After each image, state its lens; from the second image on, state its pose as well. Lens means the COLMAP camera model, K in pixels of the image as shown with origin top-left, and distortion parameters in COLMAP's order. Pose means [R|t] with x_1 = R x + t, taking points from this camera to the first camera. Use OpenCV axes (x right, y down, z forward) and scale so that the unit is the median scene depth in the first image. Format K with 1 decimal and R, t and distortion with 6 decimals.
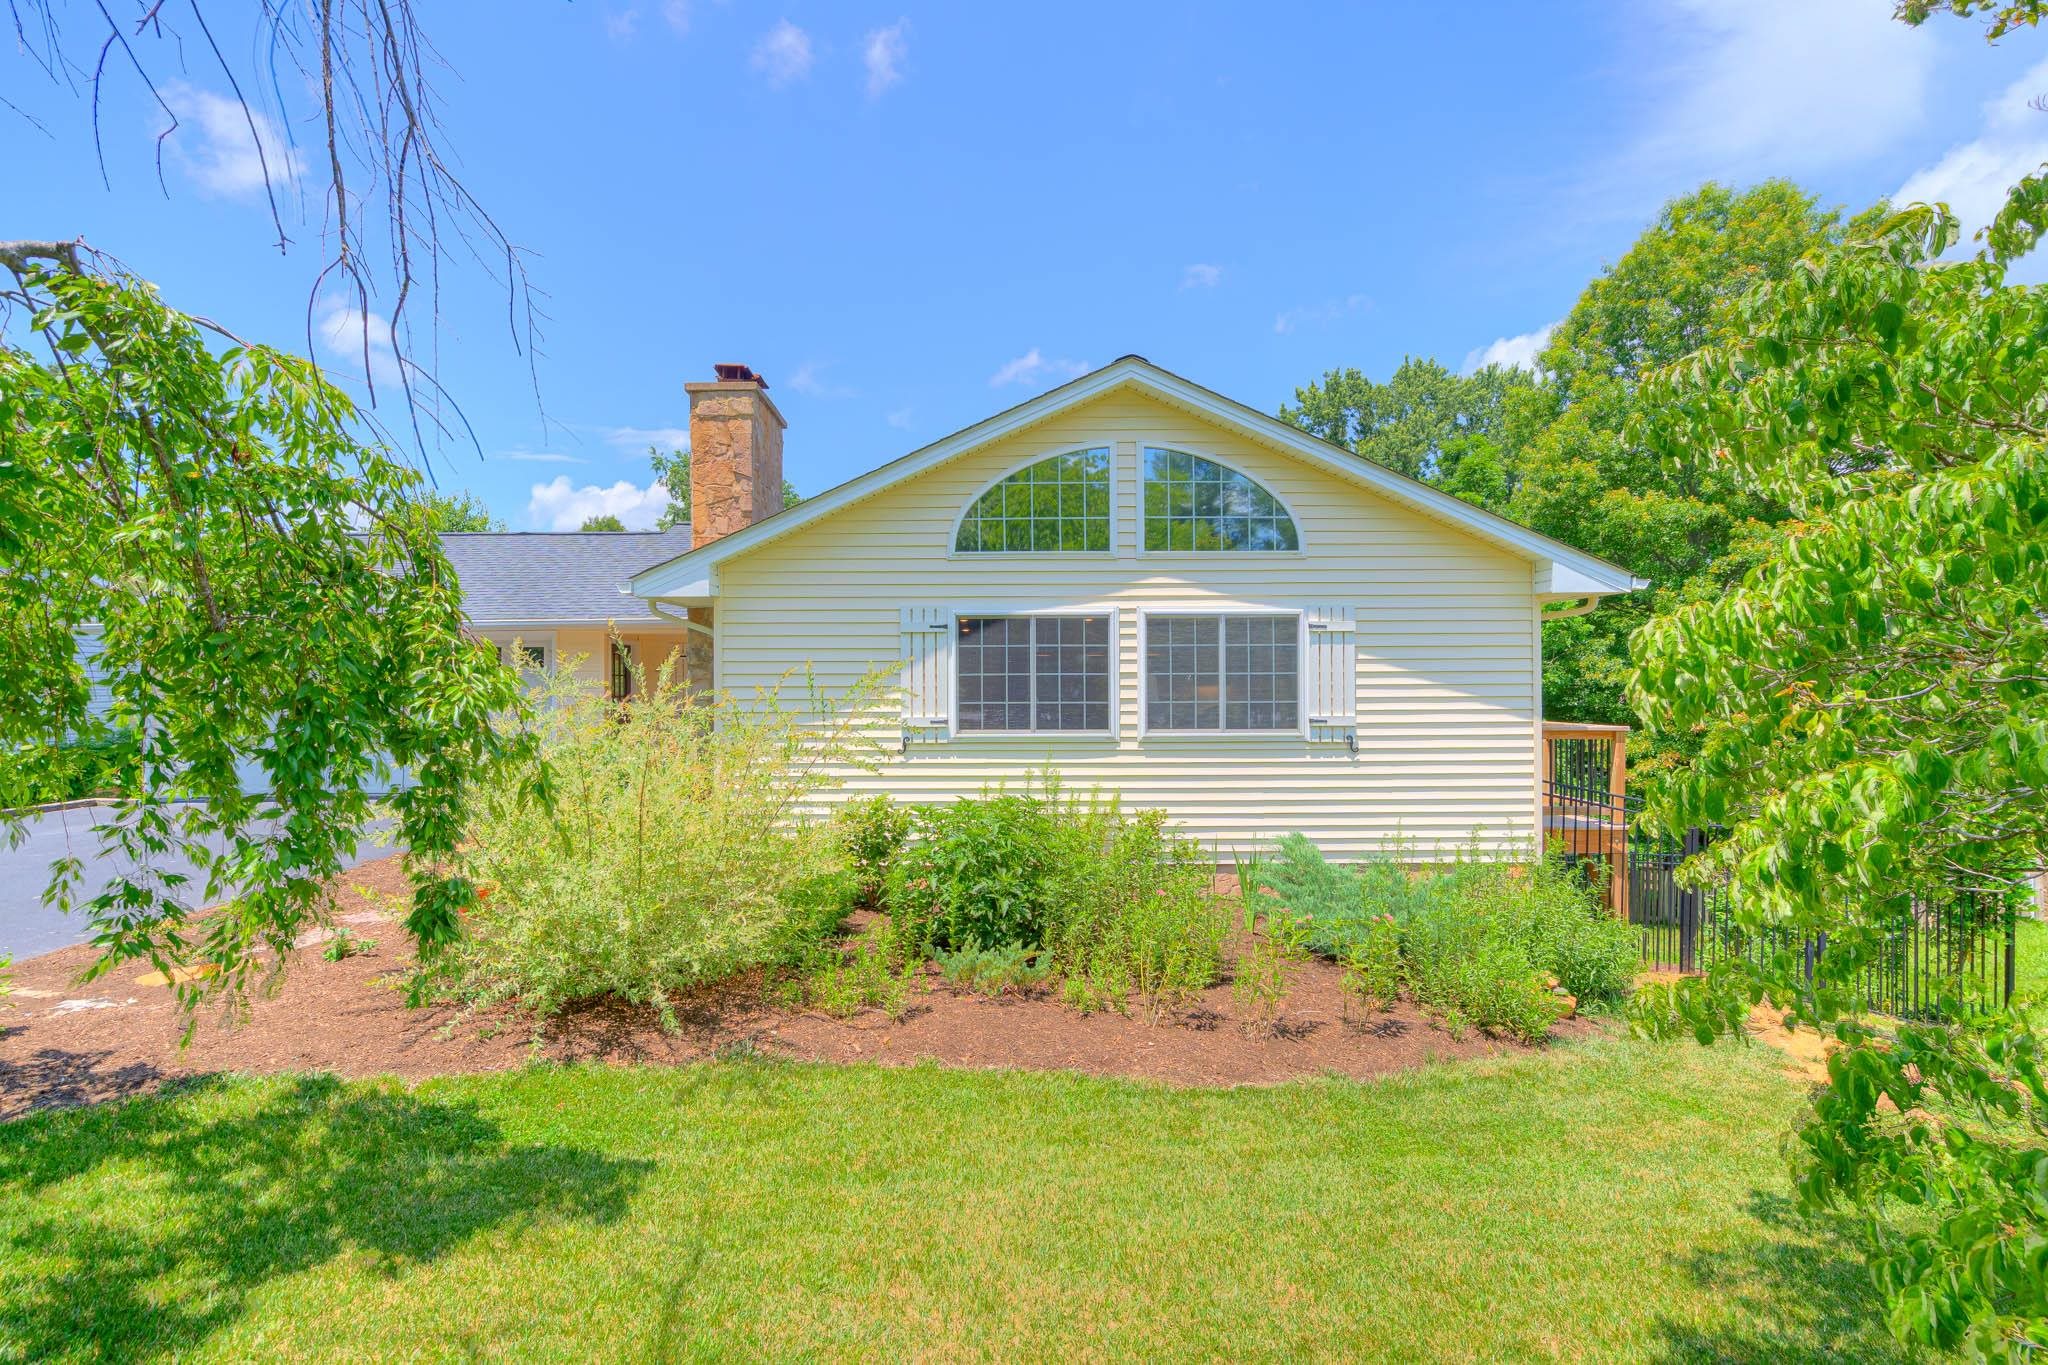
lens RADIAL K [[976.9, 0, 1023.5], [0, 976.9, 677.9], [0, 0, 1]] dist [-0.008990, 0.006553]
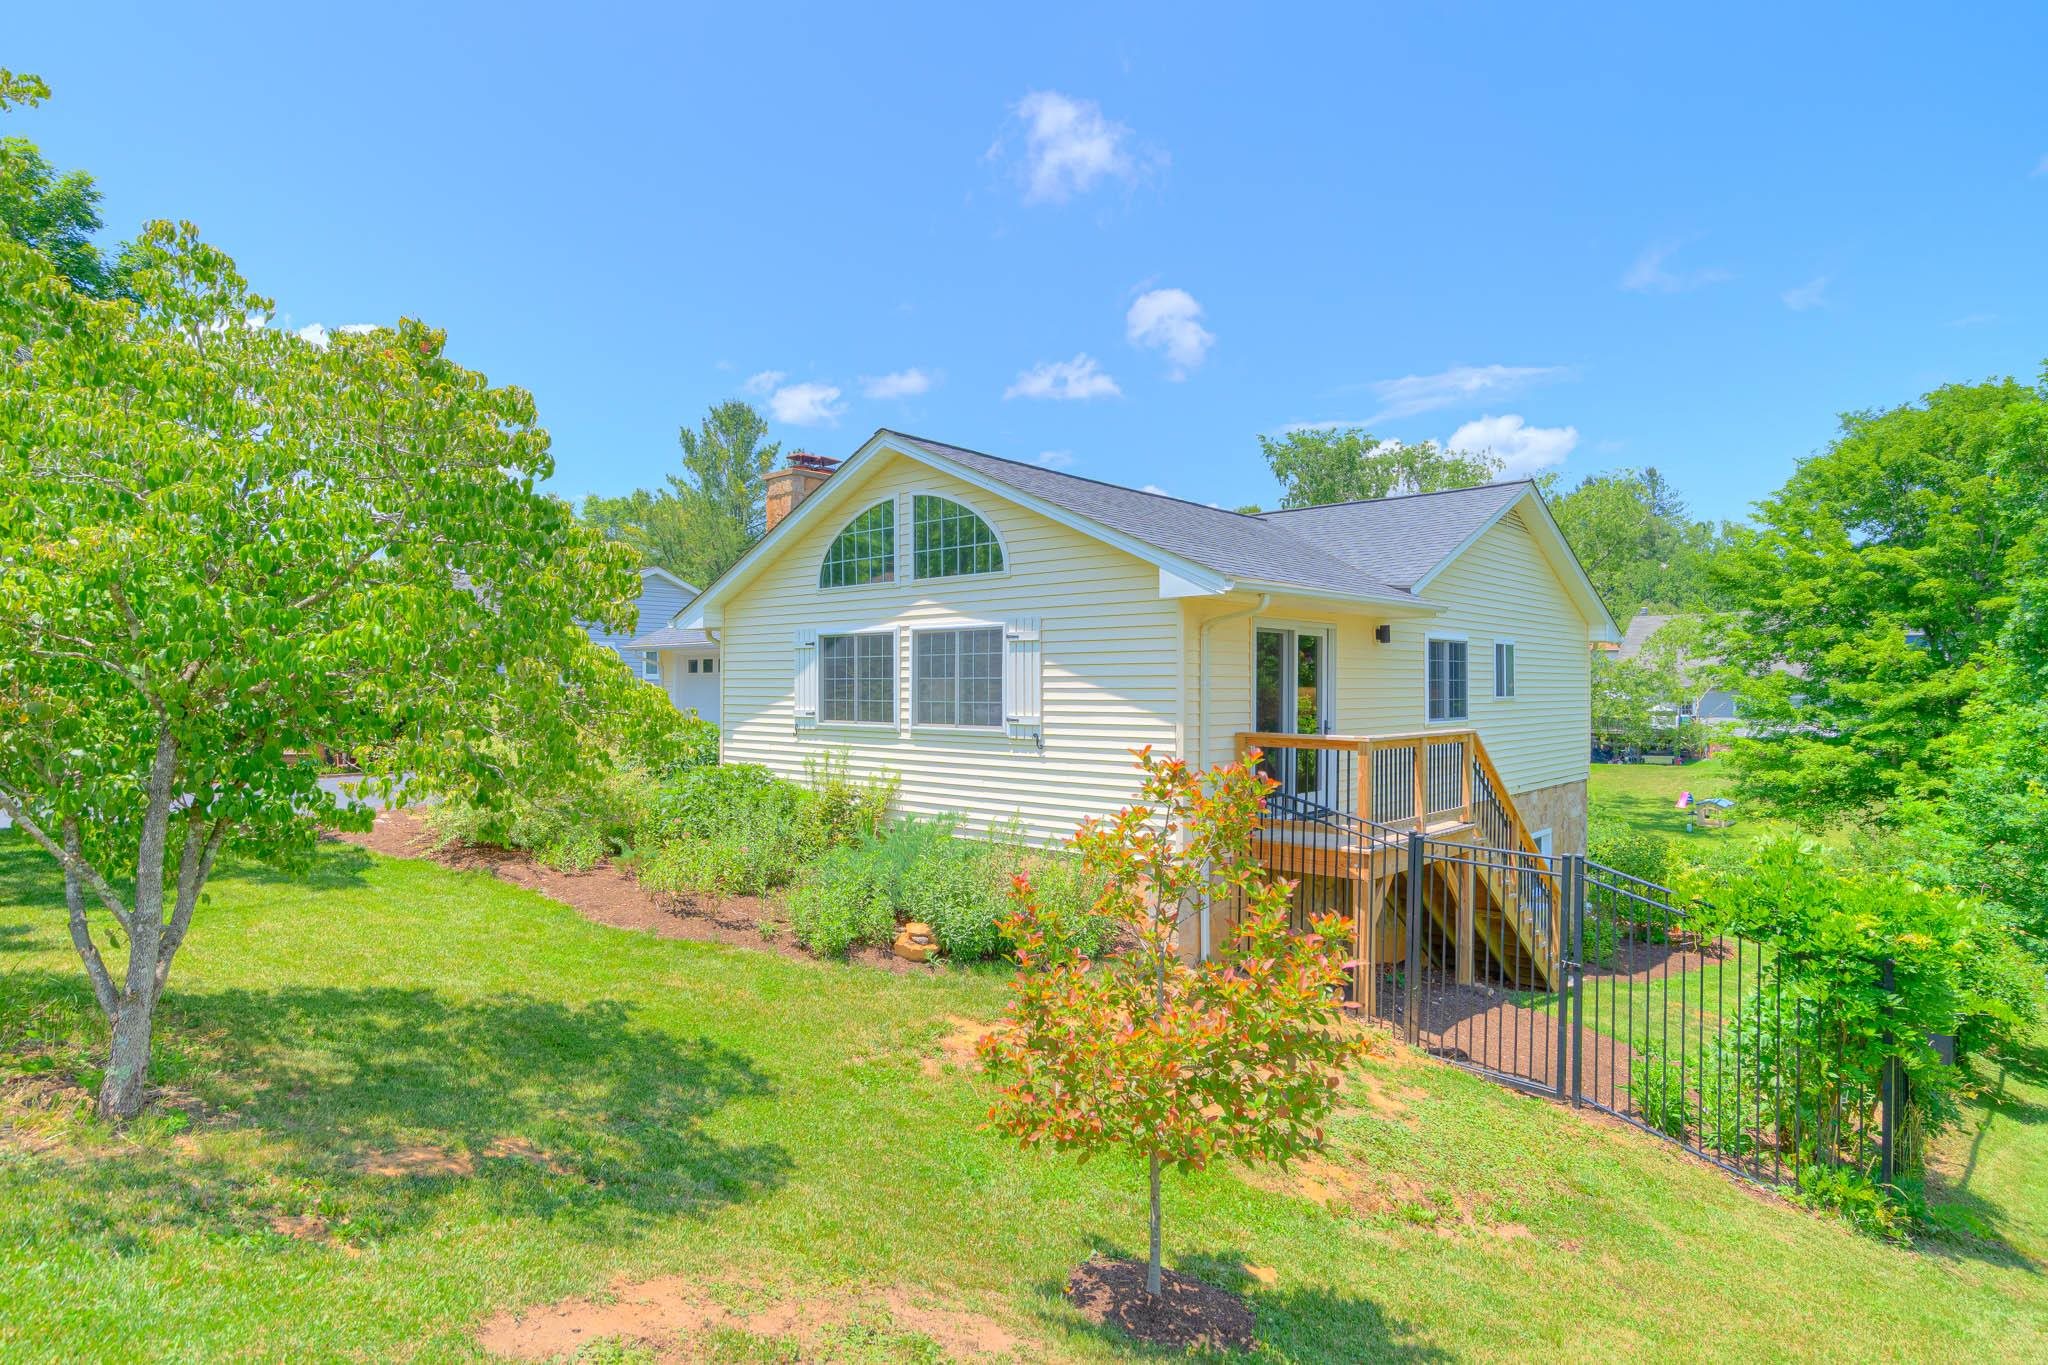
lens RADIAL K [[1098.9, 0, 1013.5], [0, 1098.9, 696.0], [0, 0, 1]] dist [0.003429, 0.000747]
pose [[0.753048, 0.011954, -0.657857, 1.135562], [-0.013493, 0.999905, 0.002724, 0.012794], [0.657827, 0.006825, 0.753138, 0.035757]]
